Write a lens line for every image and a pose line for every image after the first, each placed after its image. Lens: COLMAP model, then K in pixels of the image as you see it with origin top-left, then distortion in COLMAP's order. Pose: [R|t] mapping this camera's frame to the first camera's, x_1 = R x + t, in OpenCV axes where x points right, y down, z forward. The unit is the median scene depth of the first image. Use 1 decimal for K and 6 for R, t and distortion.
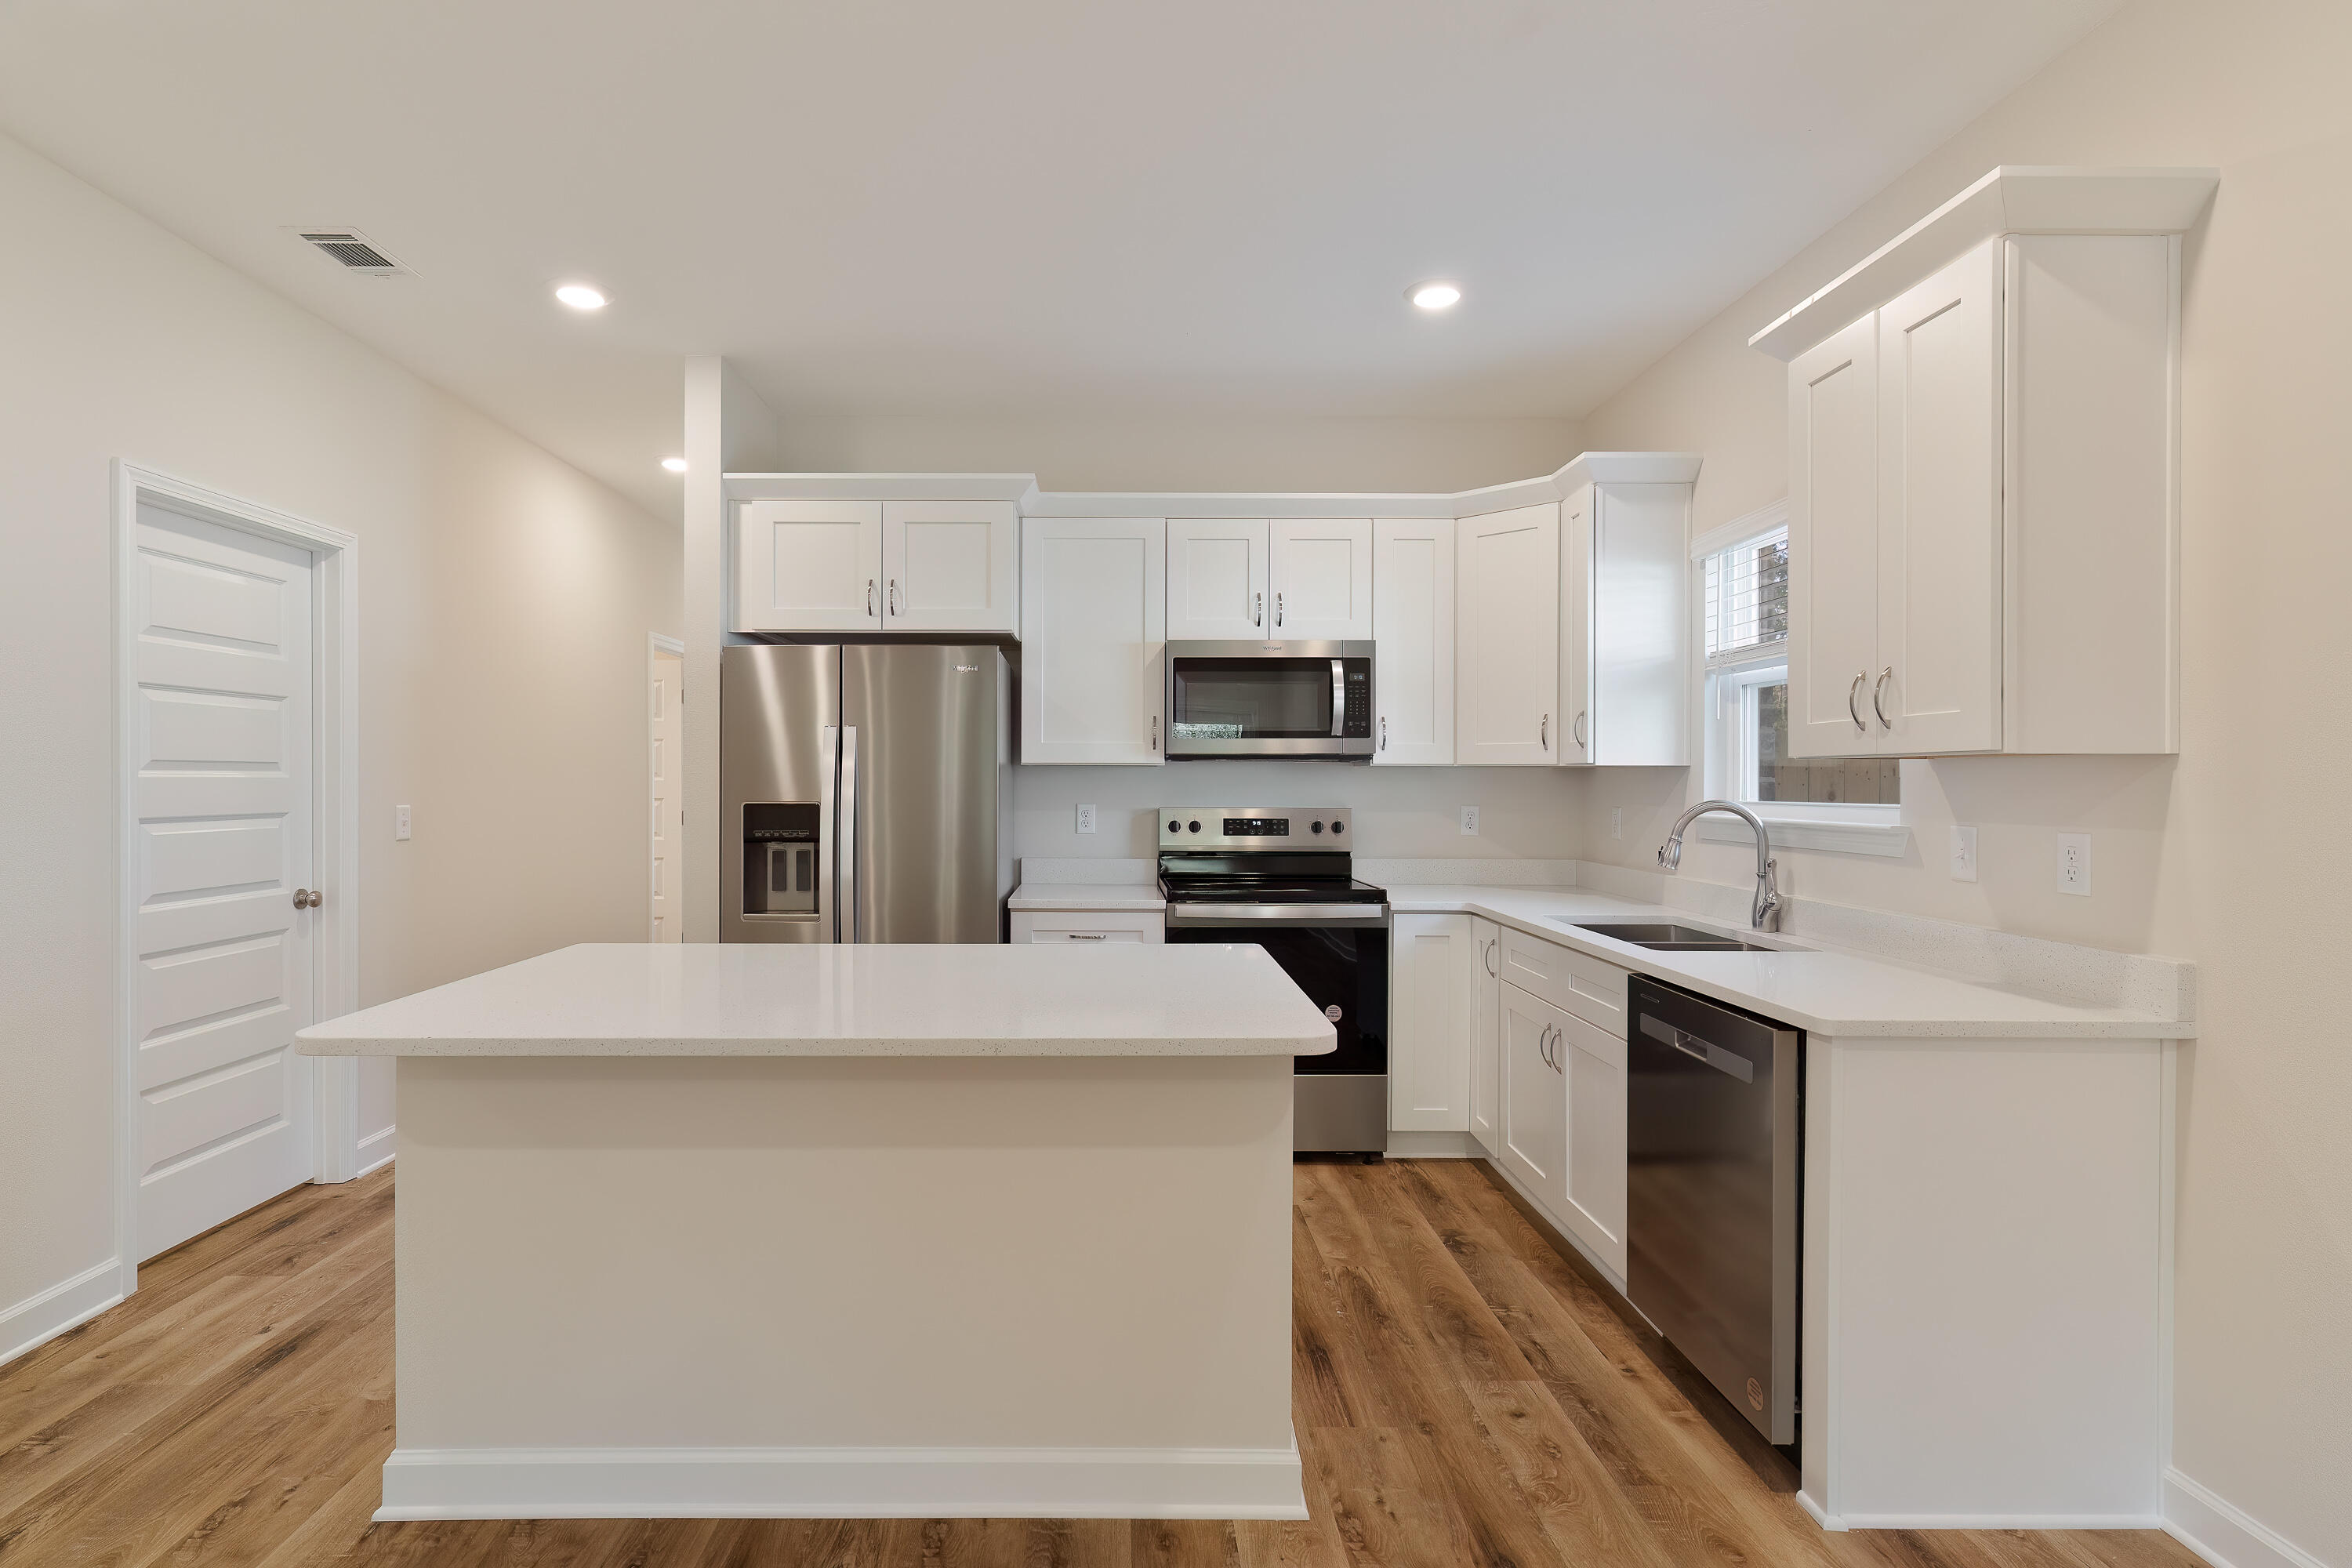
lens RADIAL K [[1139.0, 0, 1119.6], [0, 1139.0, 782.4], [0, 0, 1]] dist [0.003687, 0.000530]
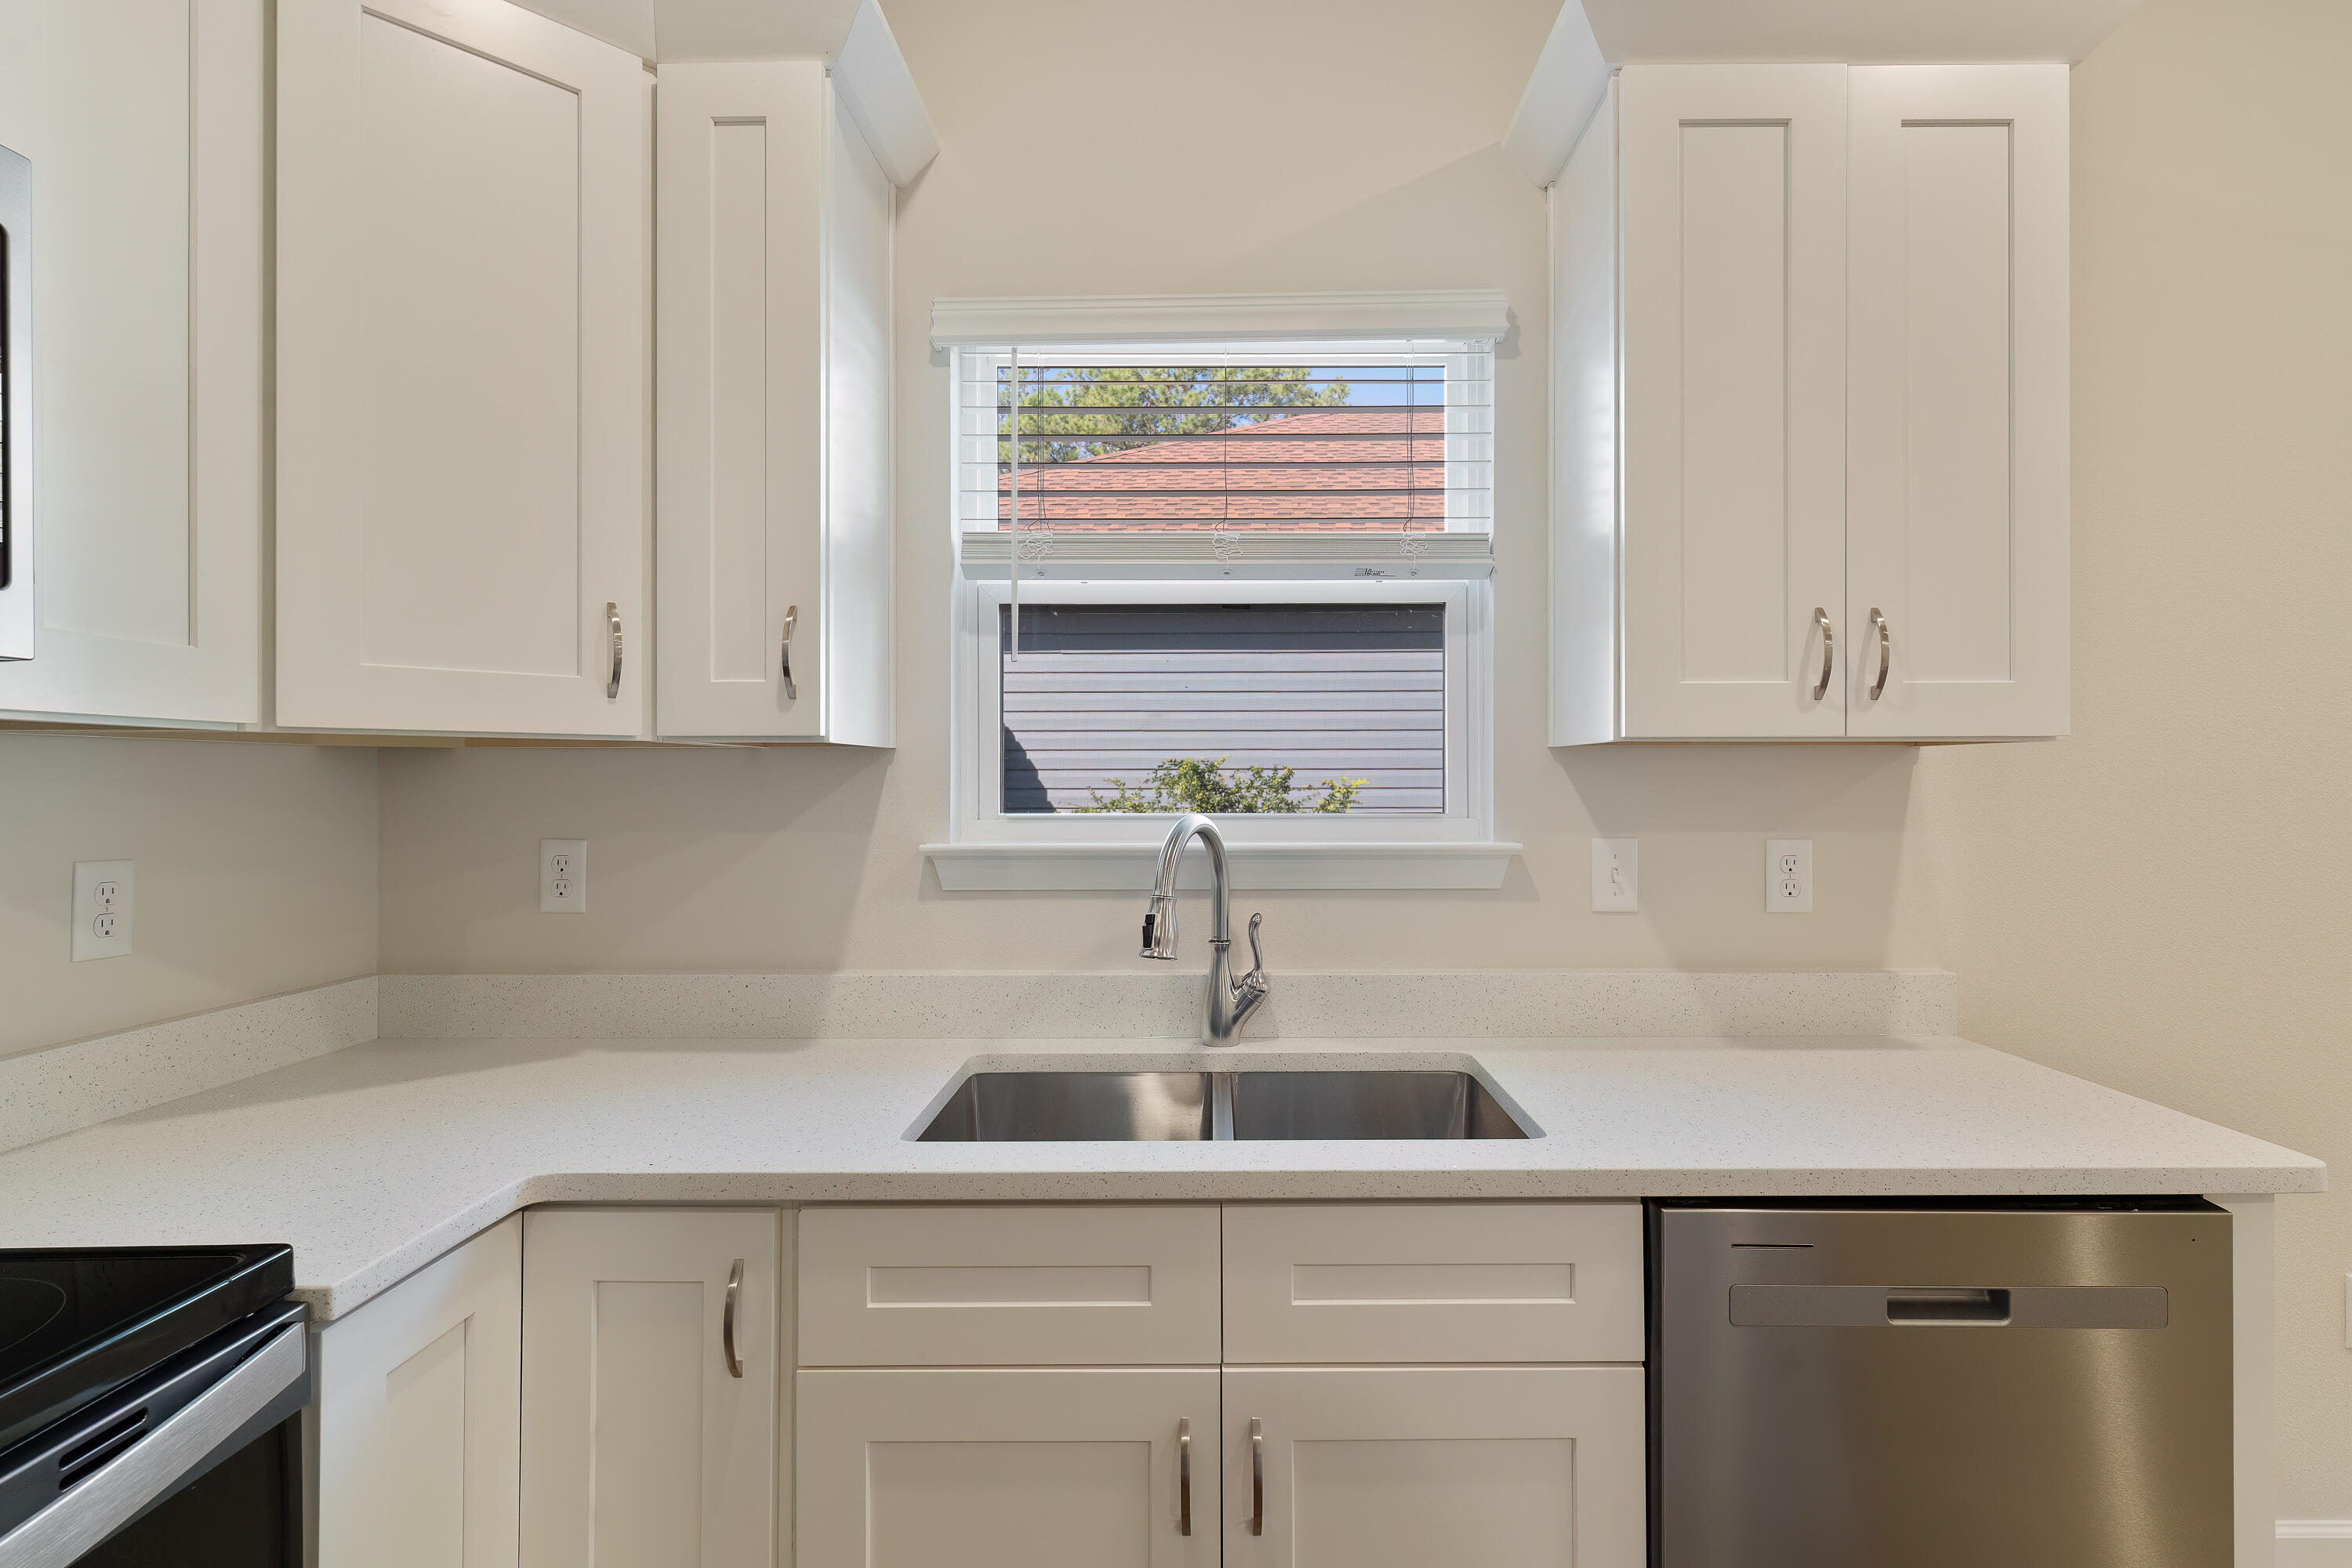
lens RADIAL K [[1127.4, 0, 1207.7], [0, 1127.4, 780.7], [0, 0, 1]] dist [0.001977, 0.000097]
pose [[0.004952, -0.004529, 0.999977, 0.004275], [0.003439, 0.999984, 0.004512, -0.002135], [-0.999982, 0.003417, 0.004968, 0.812991]]
